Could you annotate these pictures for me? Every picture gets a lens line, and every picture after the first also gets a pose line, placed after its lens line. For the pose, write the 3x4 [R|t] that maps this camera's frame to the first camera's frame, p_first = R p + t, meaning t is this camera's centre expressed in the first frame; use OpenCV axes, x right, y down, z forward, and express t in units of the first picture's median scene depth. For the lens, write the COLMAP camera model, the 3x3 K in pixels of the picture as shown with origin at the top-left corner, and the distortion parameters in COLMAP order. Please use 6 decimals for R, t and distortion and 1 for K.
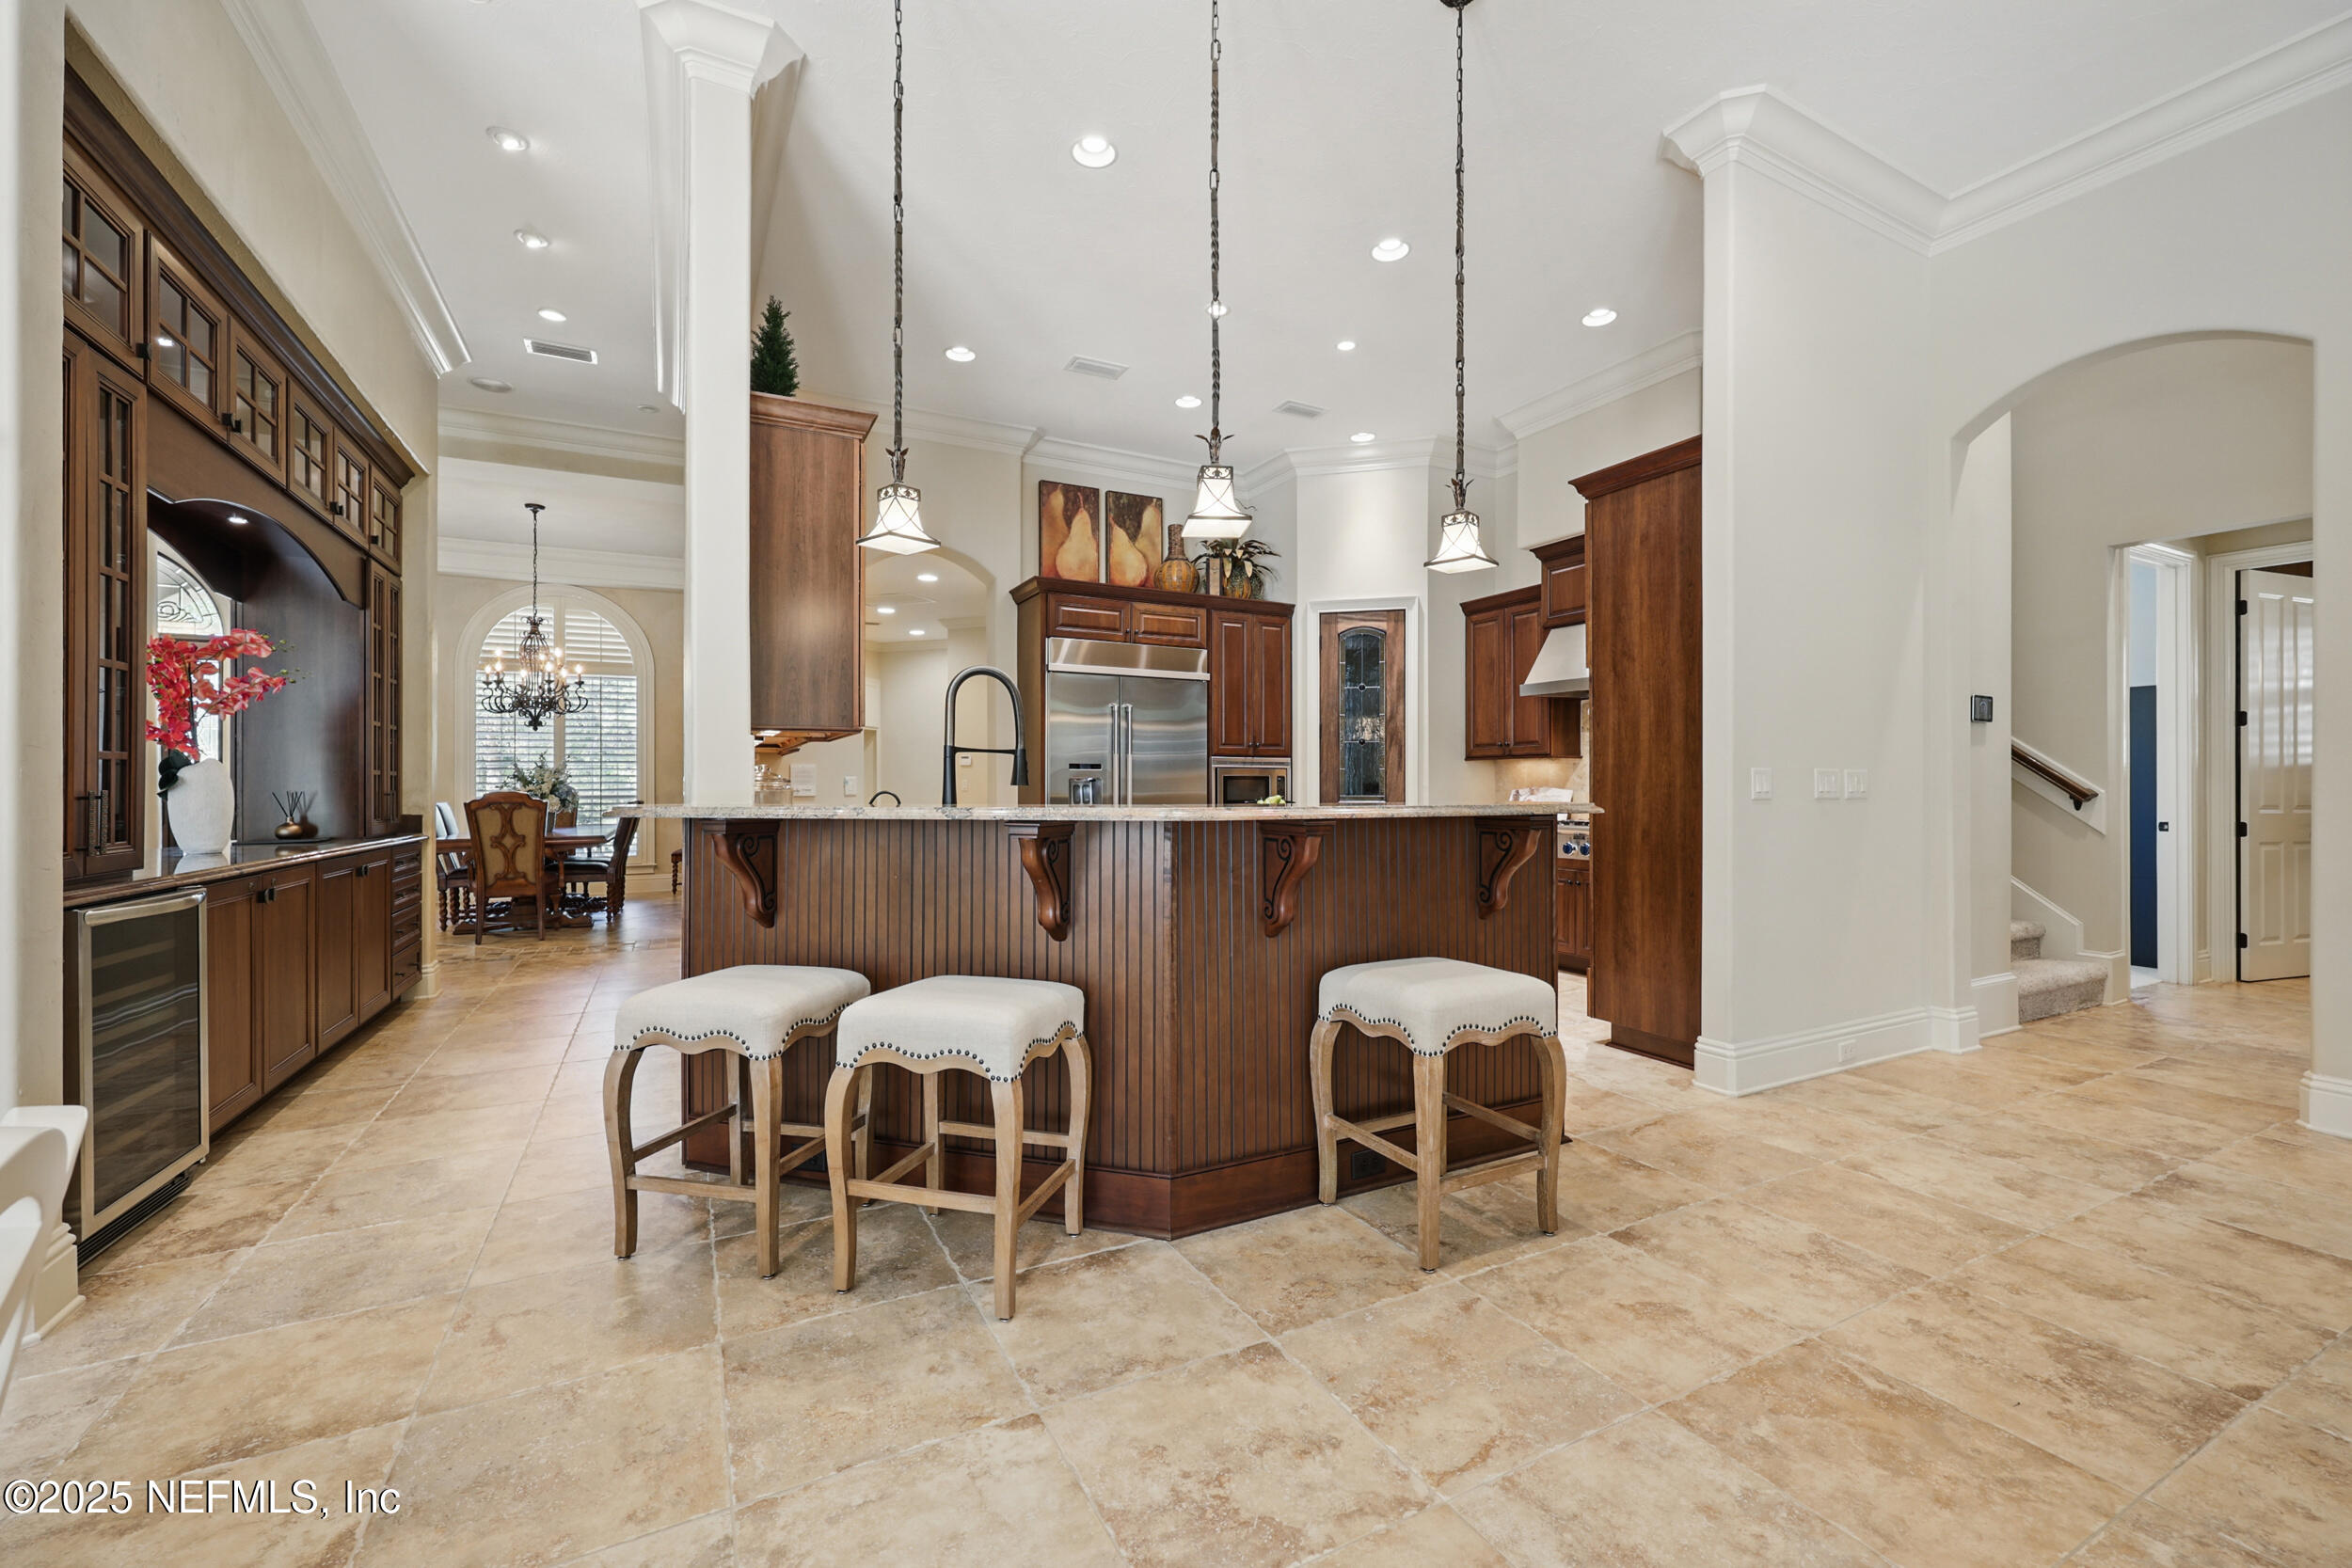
lens RADIAL K [[954.9, 0, 1176.0], [0, 954.9, 784.0], [0, 0, 1]] dist [0.001014, -0.000107]
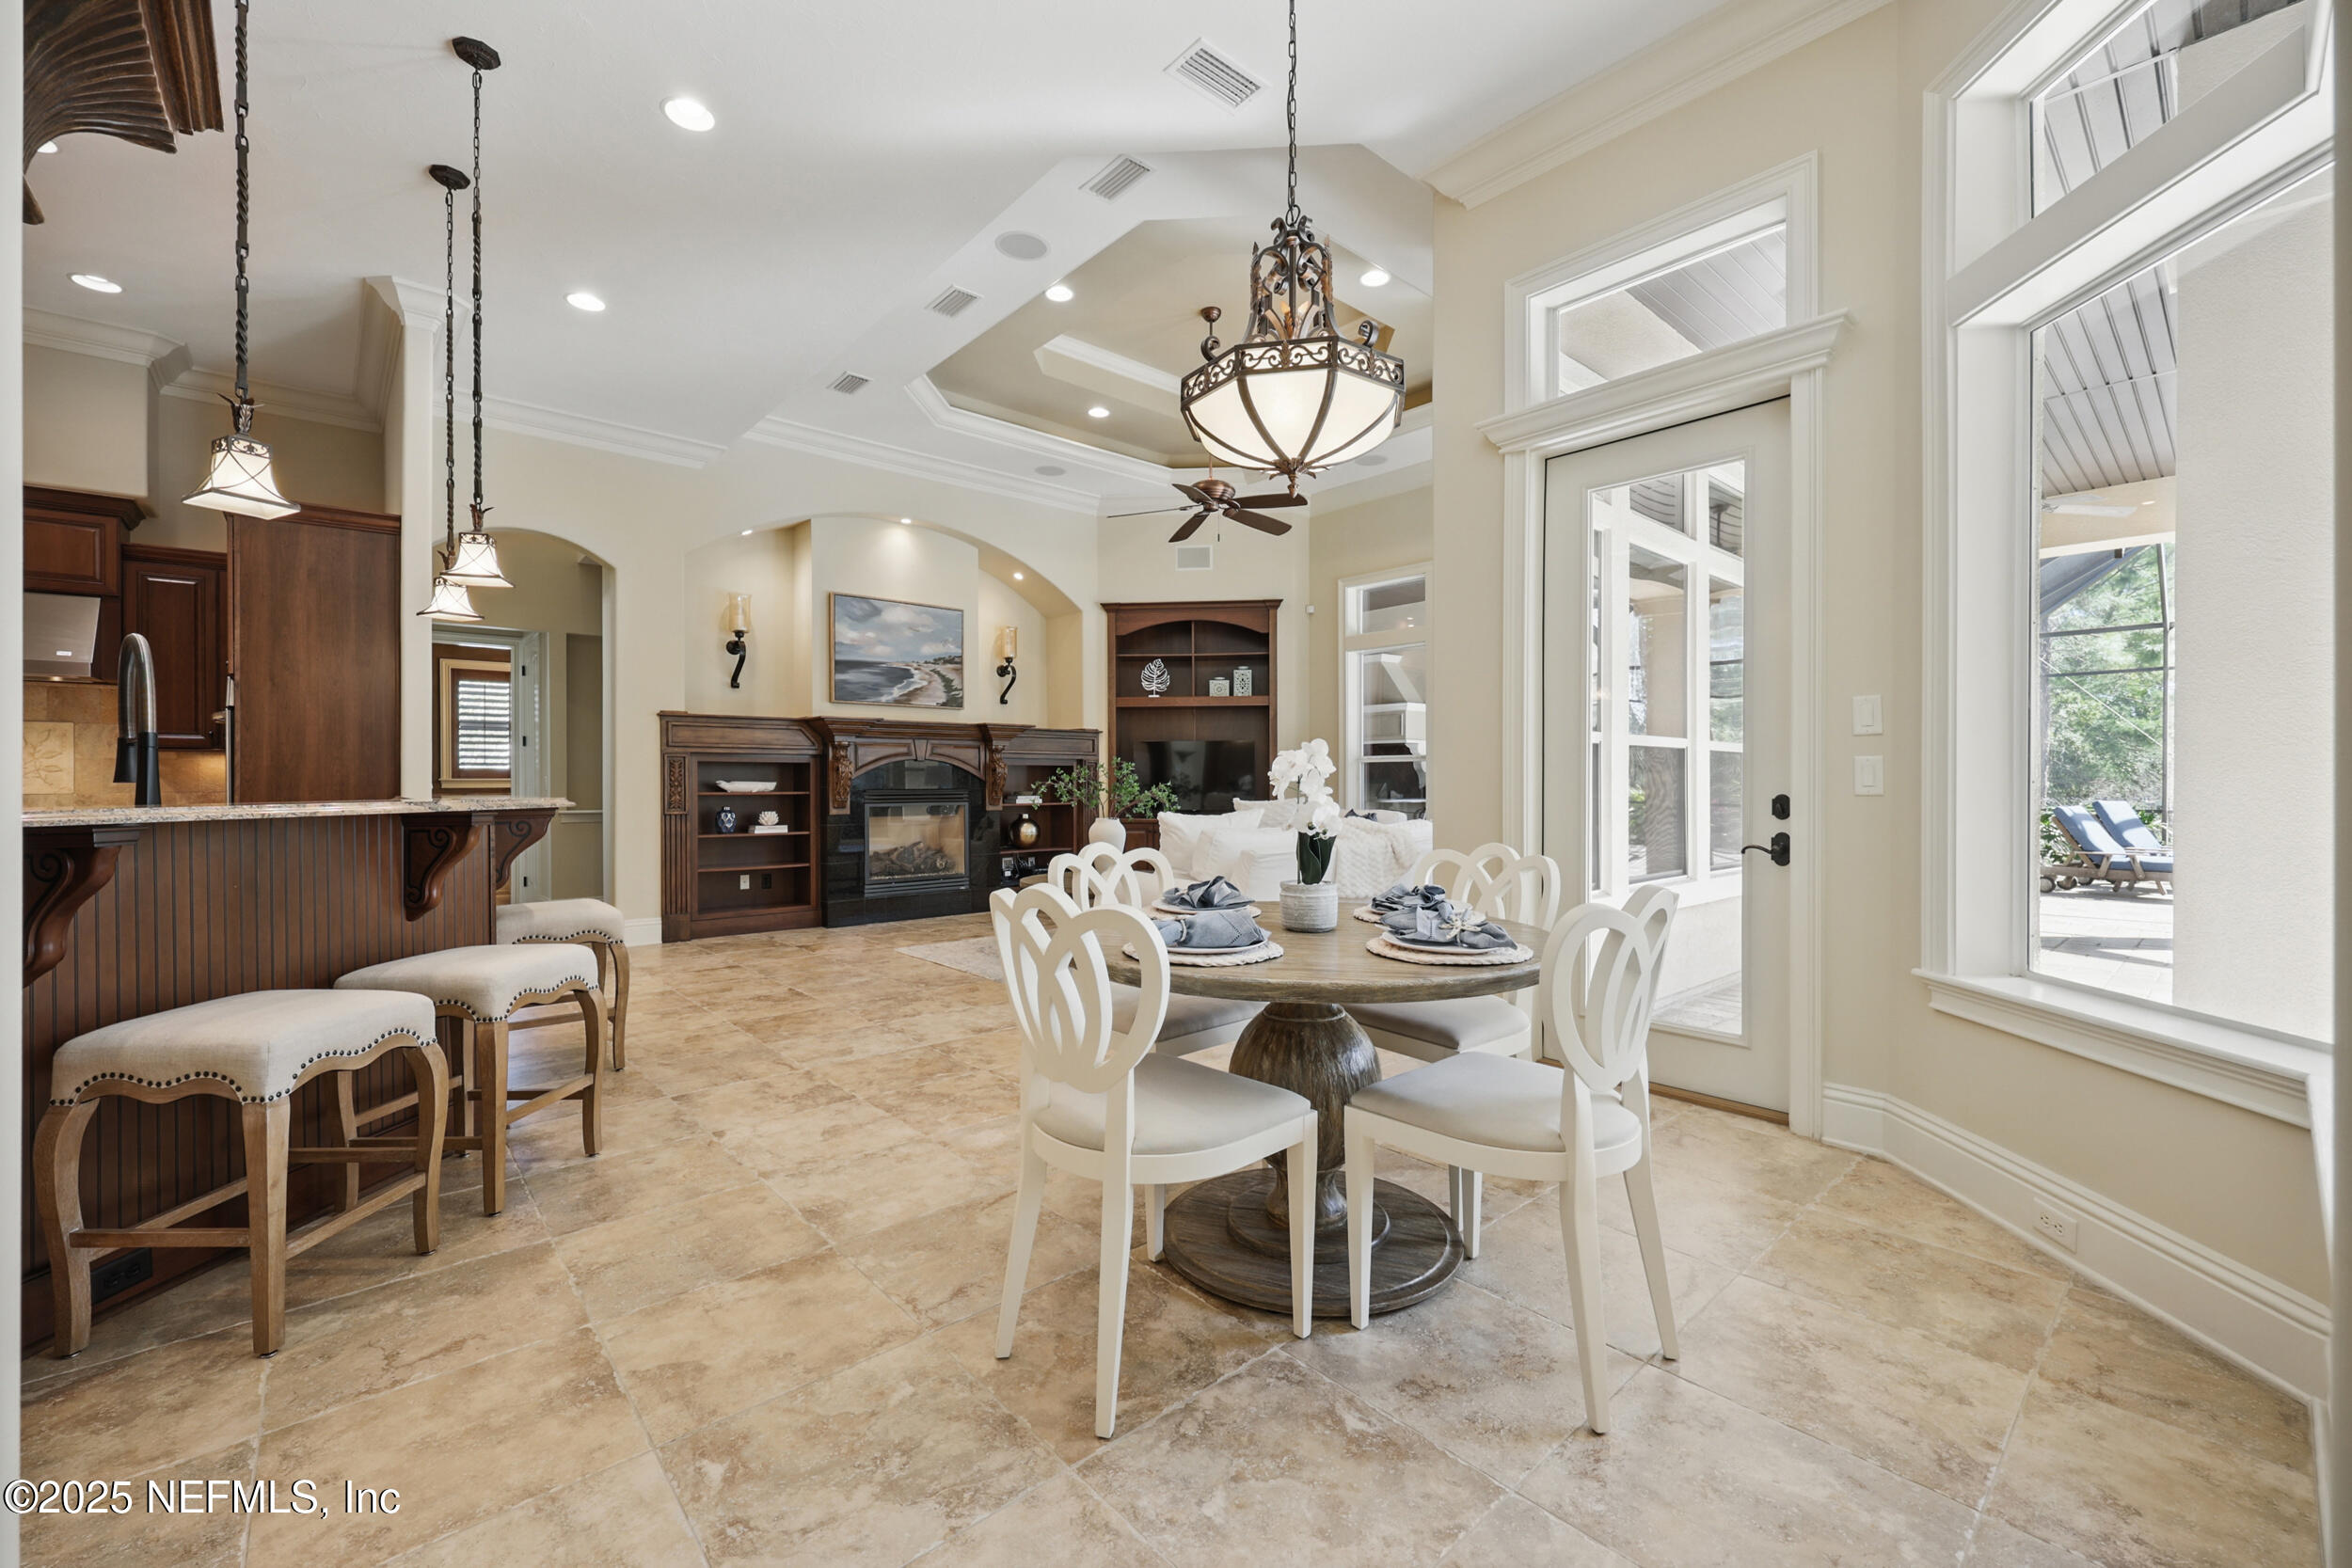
lens RADIAL K [[954.9, 0, 1176.0], [0, 954.9, 784.0], [0, 0, 1]] dist [0.001014, -0.000107]
pose [[-0.235641, -0.000839, 0.971840, -1.653844], [0.004539, 0.999988, 0.001964, 0.006527], [-0.971830, 0.004873, -0.235634, 0.457073]]
